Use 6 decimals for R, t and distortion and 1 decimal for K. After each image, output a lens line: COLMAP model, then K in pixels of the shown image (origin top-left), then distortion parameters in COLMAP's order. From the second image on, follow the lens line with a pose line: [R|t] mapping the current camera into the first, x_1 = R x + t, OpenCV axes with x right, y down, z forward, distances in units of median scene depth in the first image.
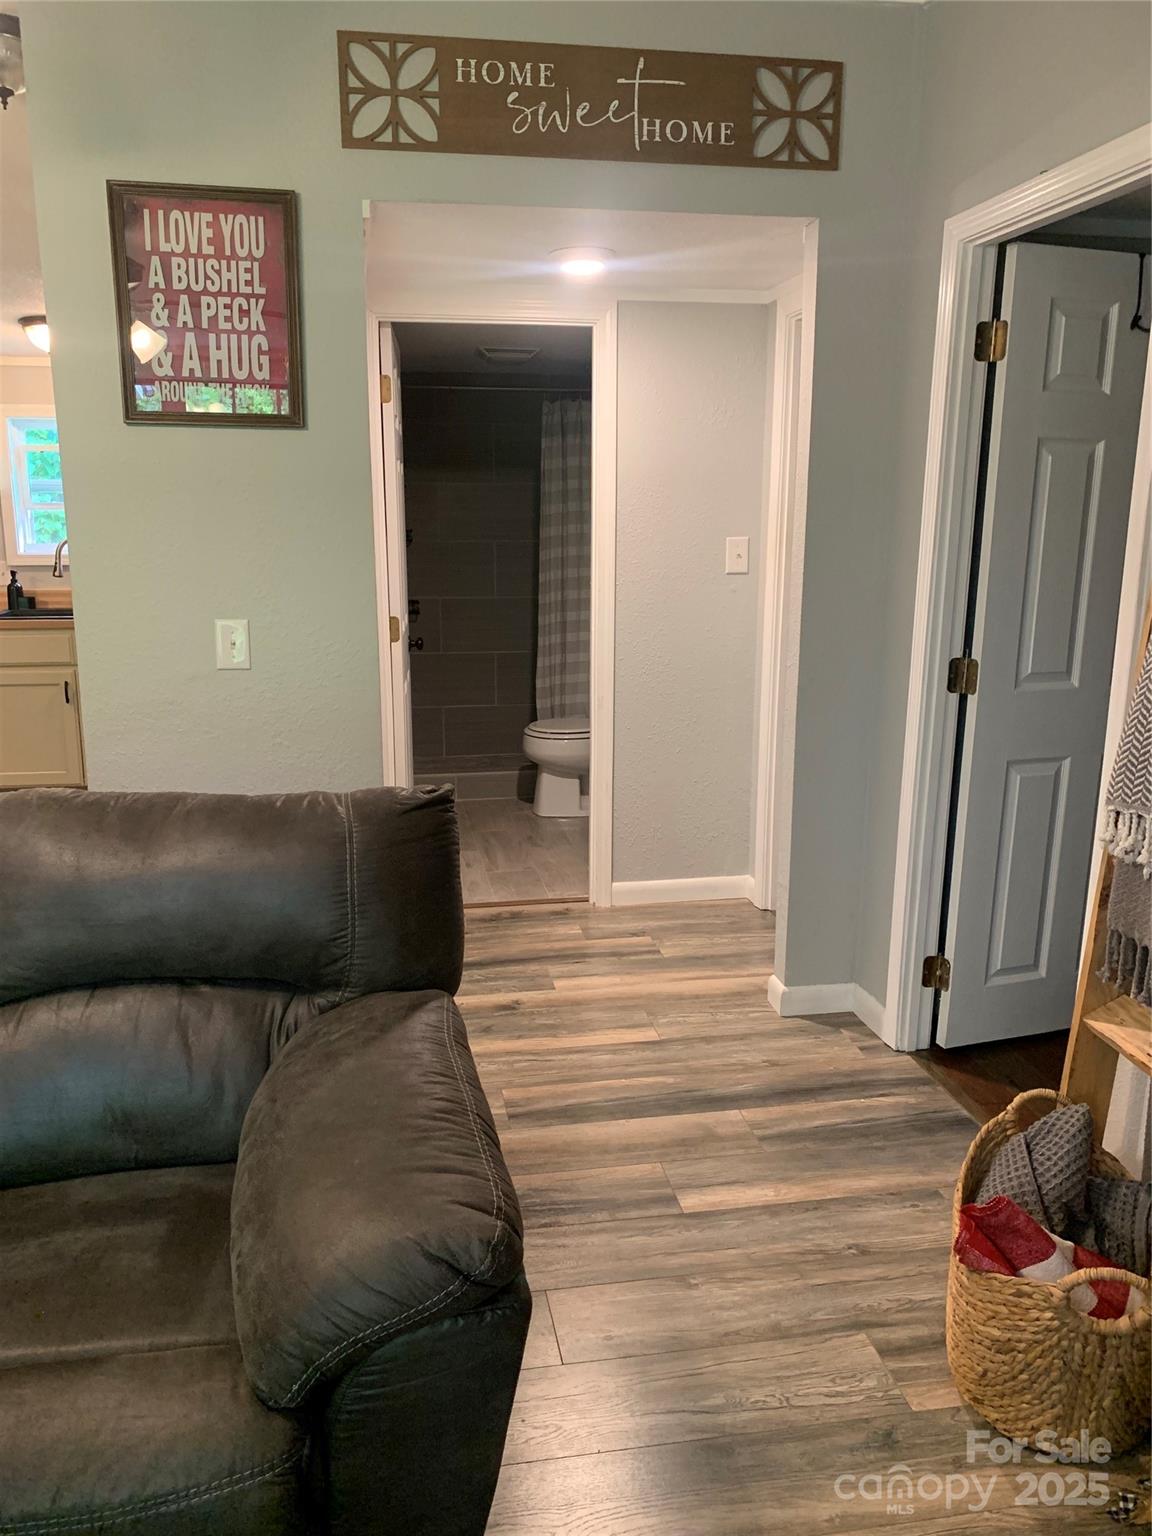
lens RADIAL K [[1178.0, 0, 575.0], [0, 1178.0, 757.2], [0, 0, 1]] dist [-0.003749, 0.002070]
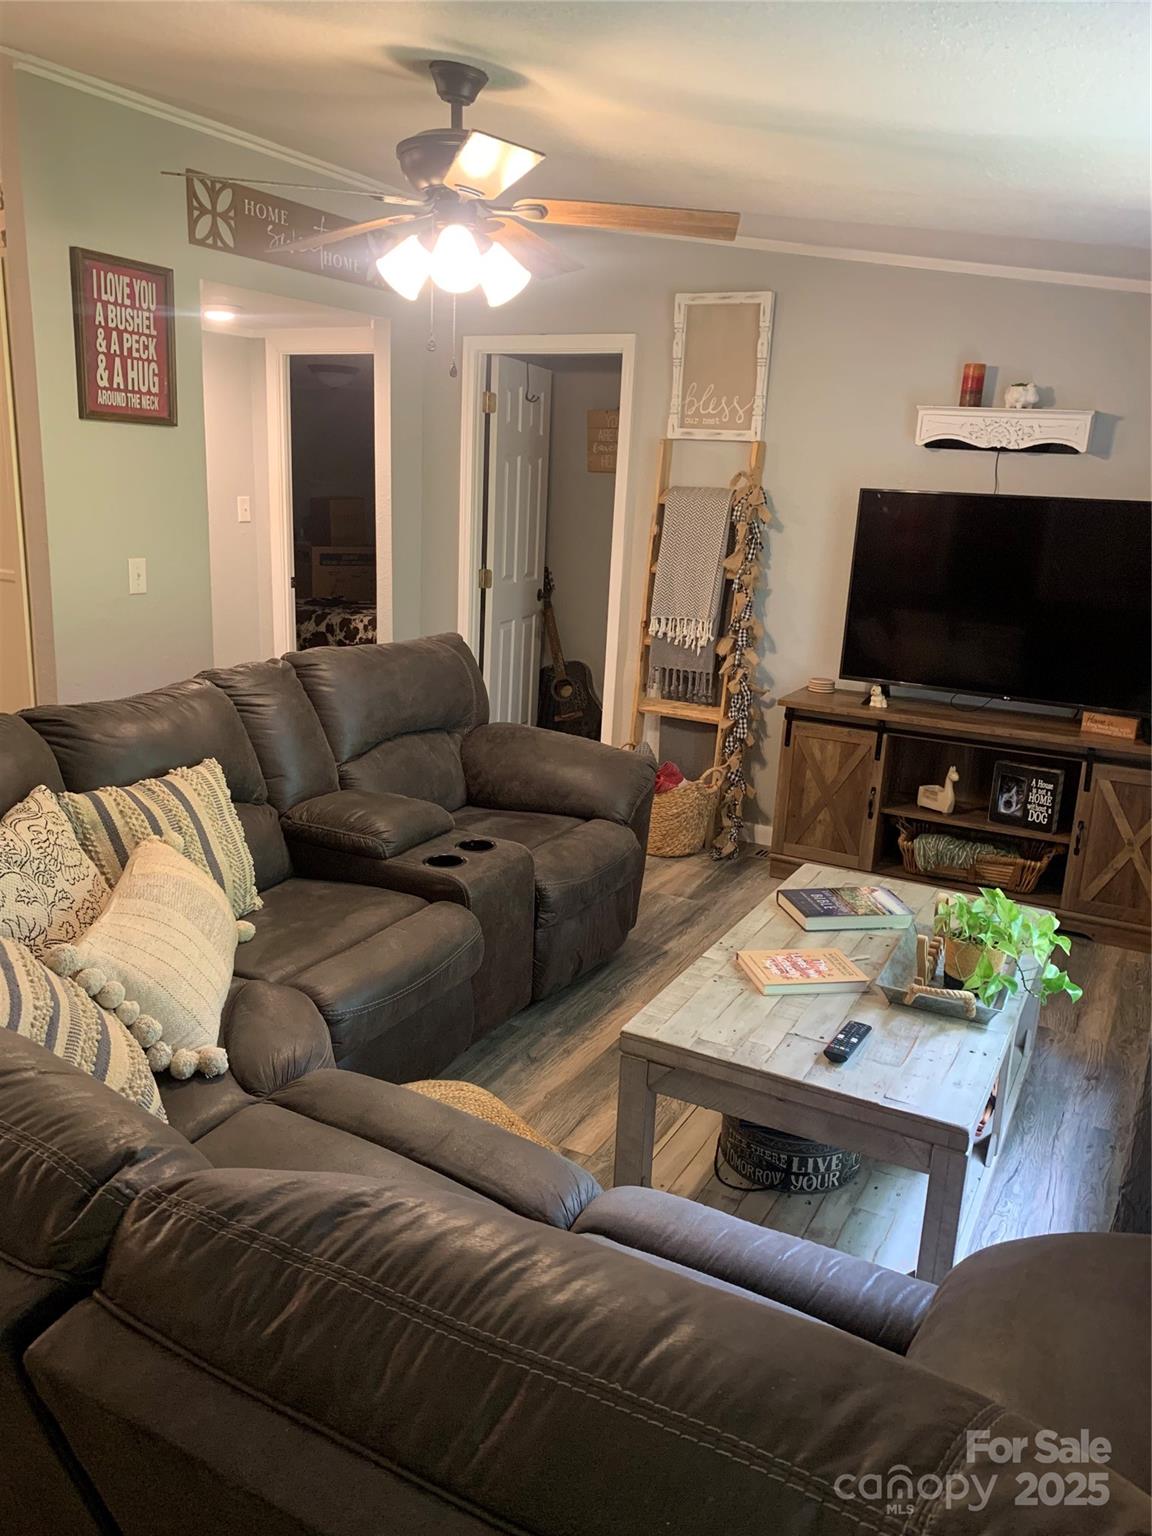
lens RADIAL K [[1178.0, 0, 575.0], [0, 1178.0, 757.2], [0, 0, 1]] dist [-0.003749, 0.002070]
pose [[0.605657, -0.166929, 0.778019, -1.192342], [0.129825, 0.985377, 0.110356, 0.034038], [-0.785064, 0.034168, 0.618472, -0.311495]]
